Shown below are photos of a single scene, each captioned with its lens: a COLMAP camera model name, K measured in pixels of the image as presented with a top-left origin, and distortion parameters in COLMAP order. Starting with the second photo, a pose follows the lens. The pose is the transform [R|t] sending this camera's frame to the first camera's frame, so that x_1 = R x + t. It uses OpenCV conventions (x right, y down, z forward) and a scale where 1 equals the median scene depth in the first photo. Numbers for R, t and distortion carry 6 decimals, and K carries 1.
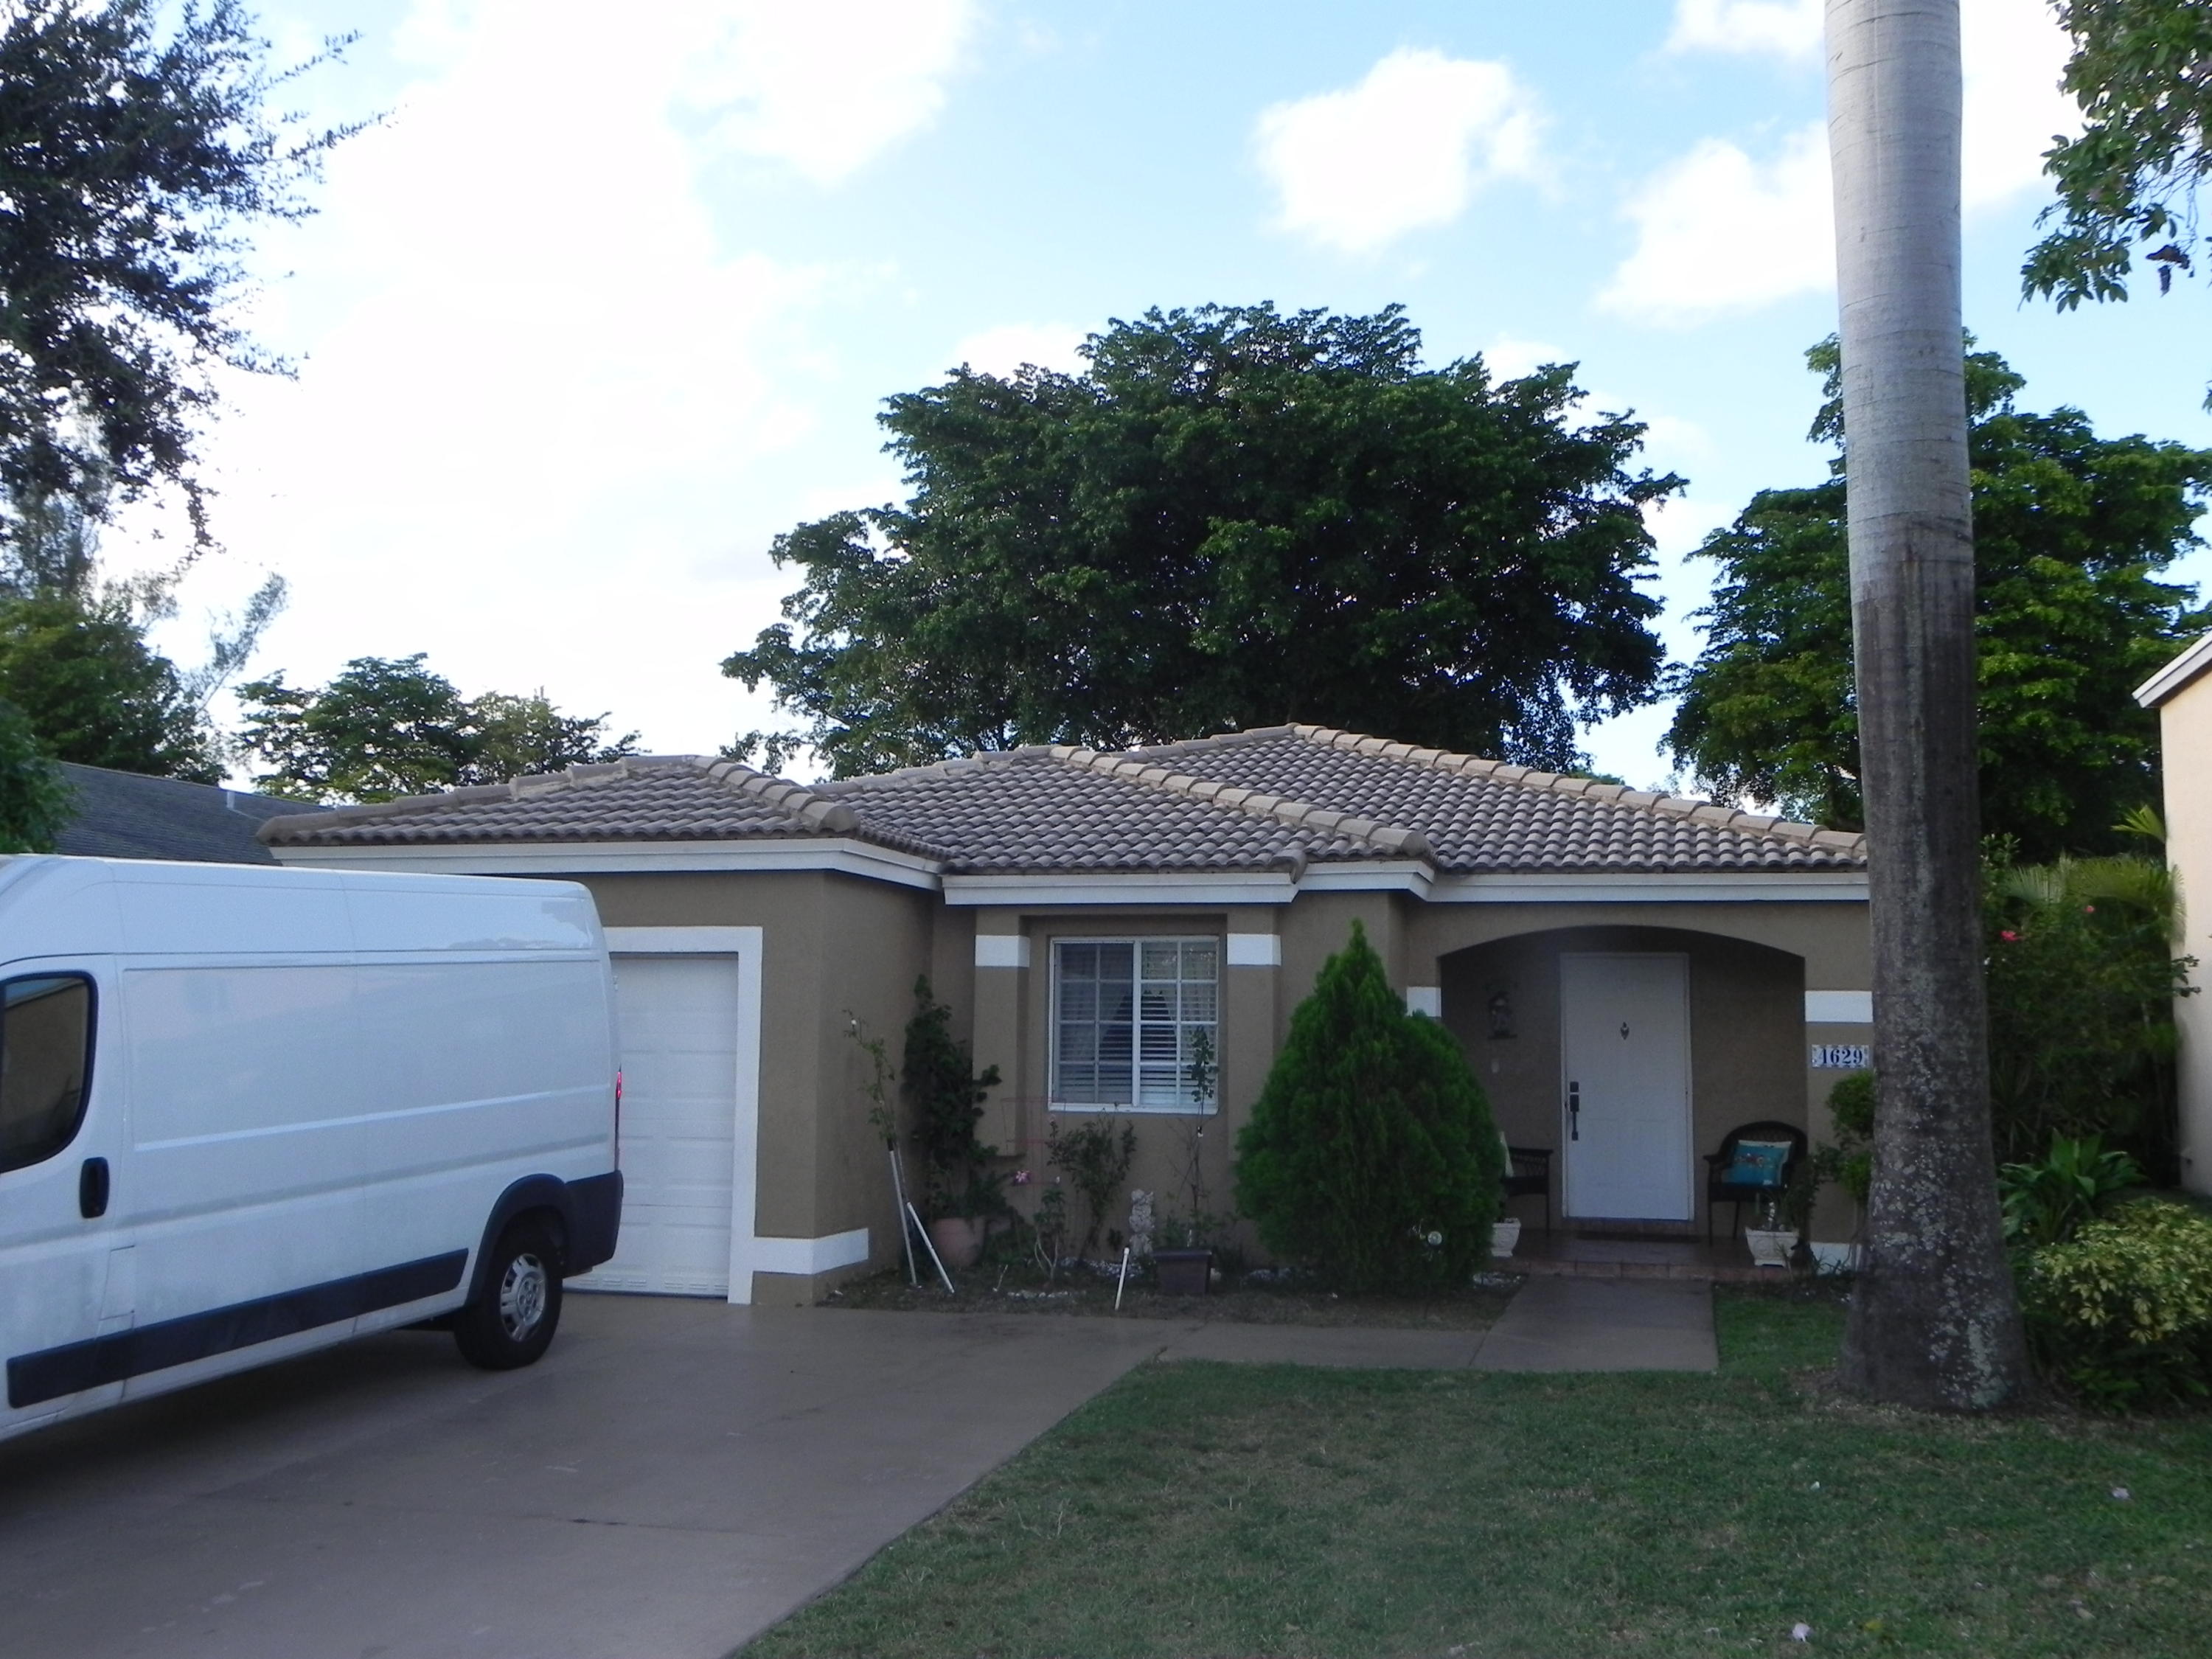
lens RADIAL K [[2103.9, 0, 1163.8], [0, 2103.9, 825.1], [0, 0, 1]] dist [-0.031579, 0.032702]
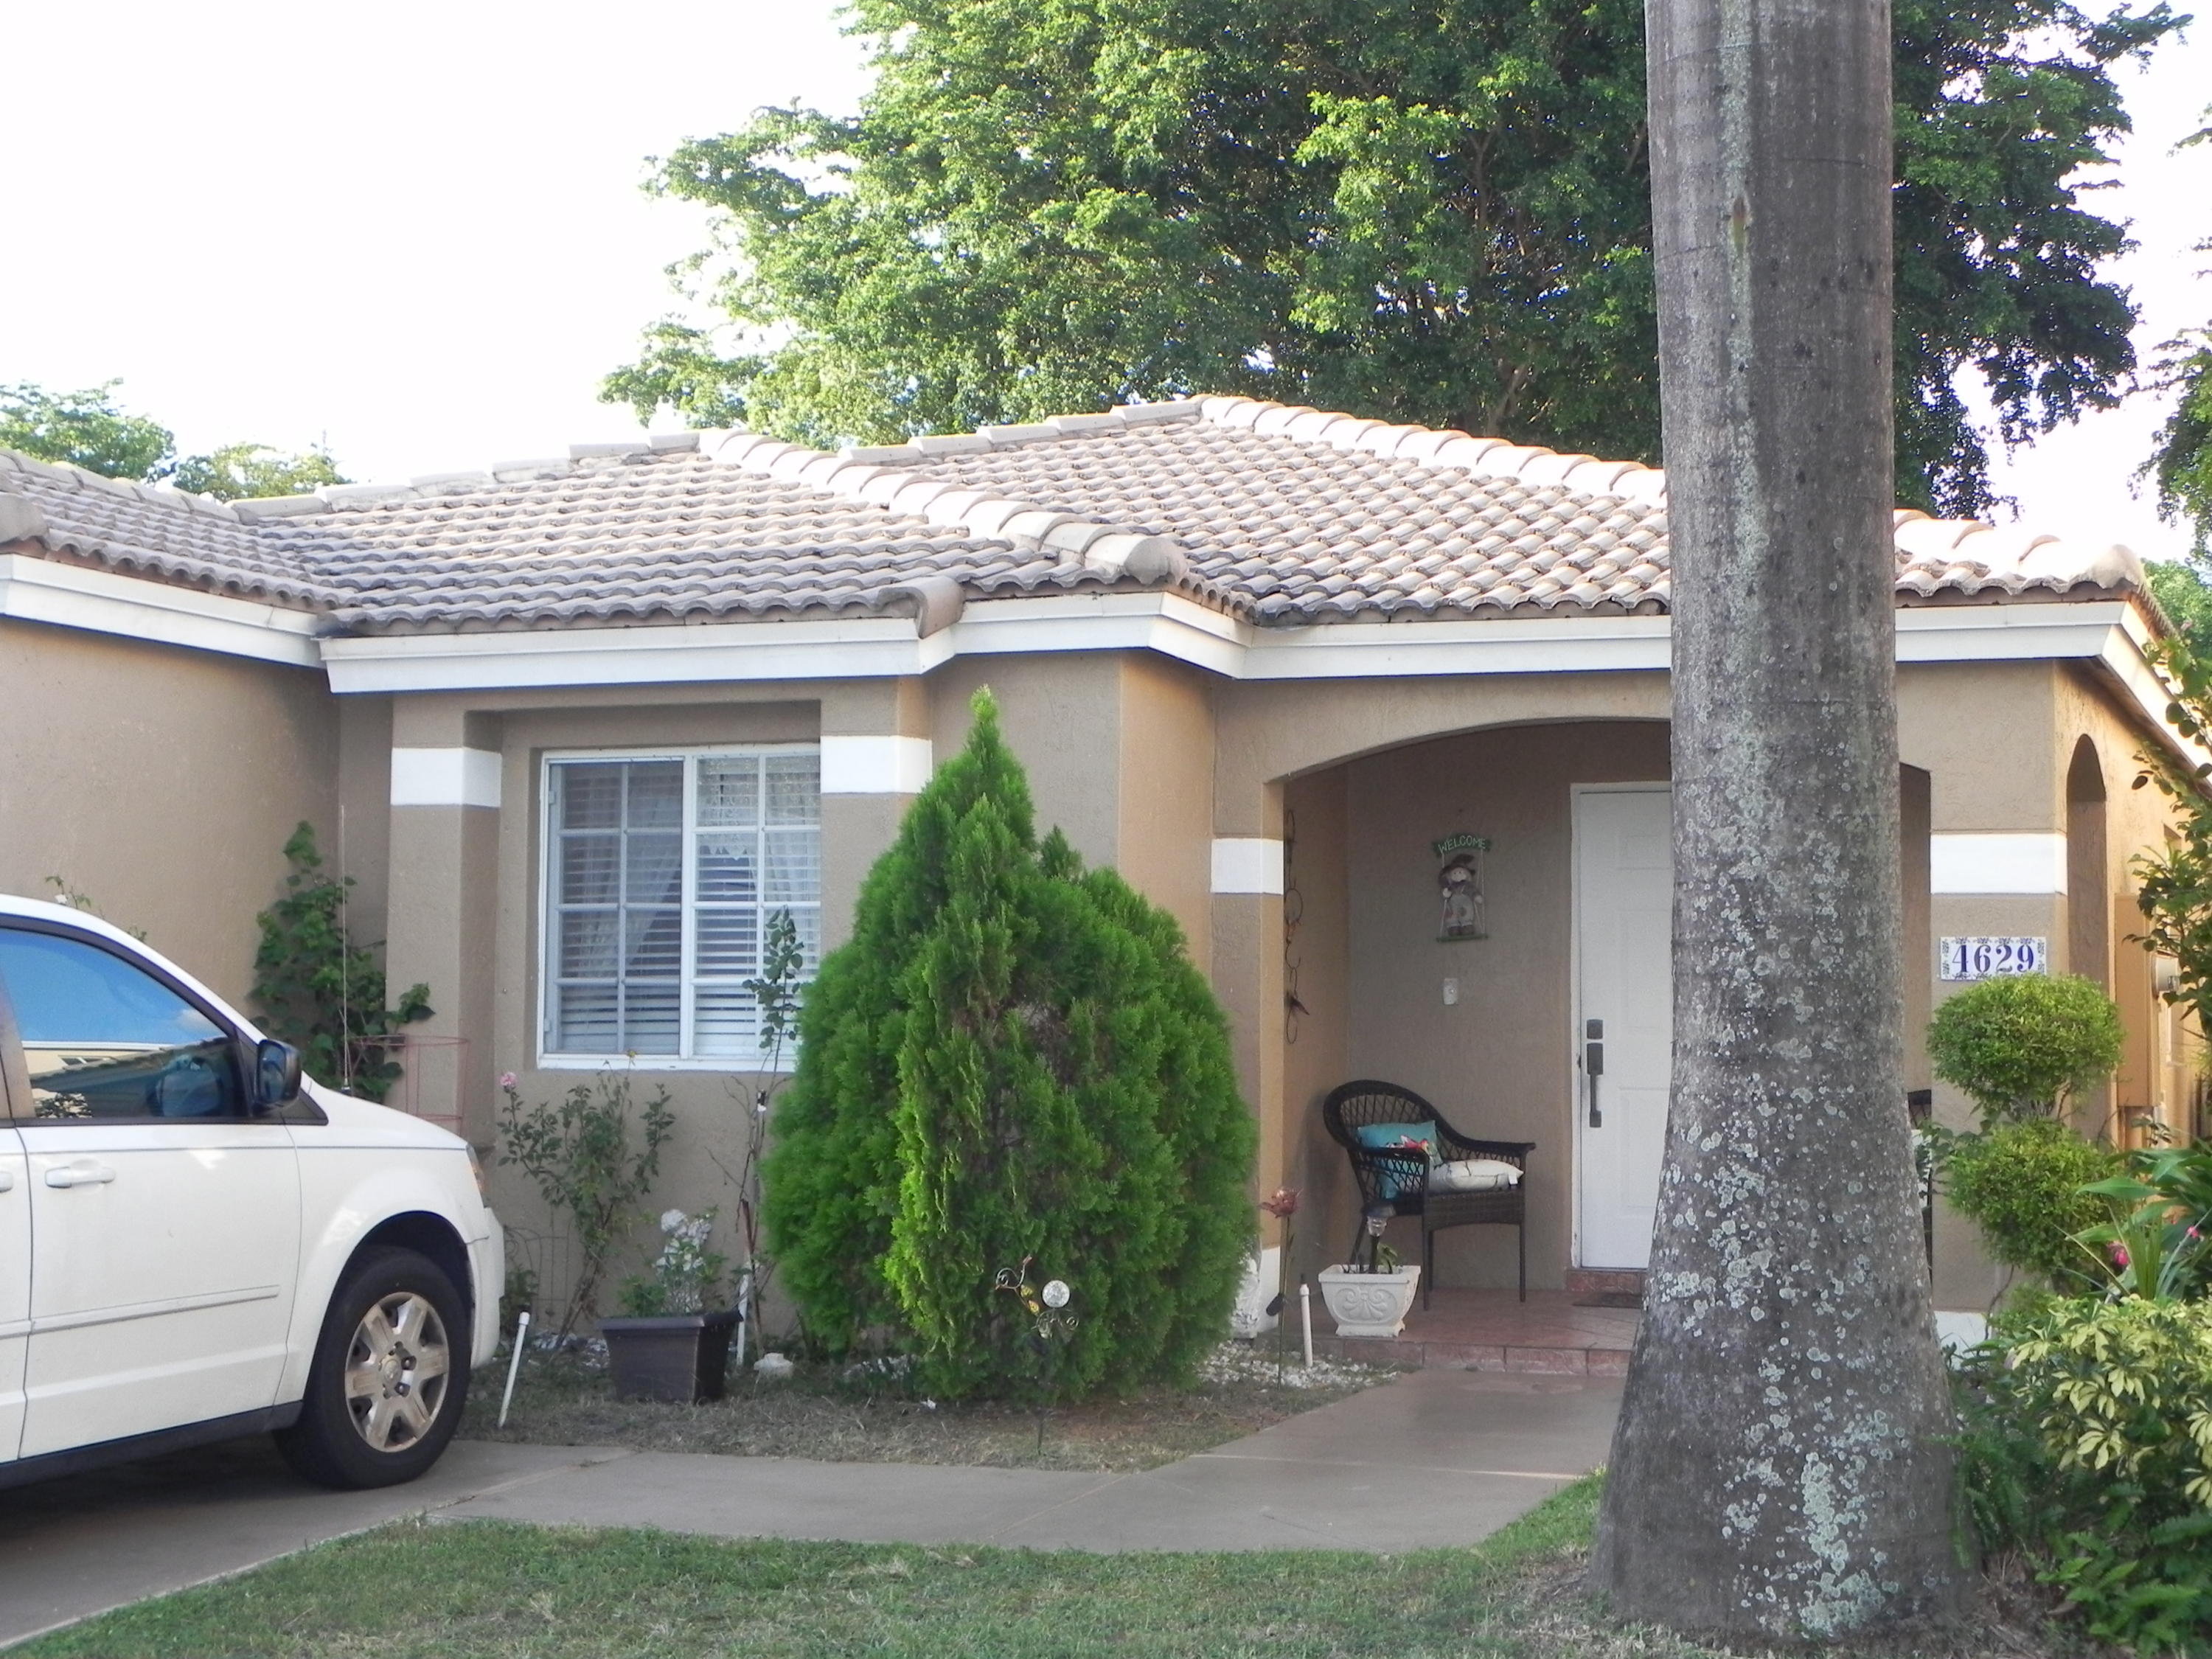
lens RADIAL K [[3391.2, 0, 1184.0], [0, 3391.2, 826.3], [0, 0, 1]] dist [-0.010762, 0.045484]
pose [[0.995885, -0.010260, -0.090047, 0.214957], [0.014468, 0.998828, 0.046197, 0.038418], [0.089468, -0.047310, 0.994865, 0.155112]]
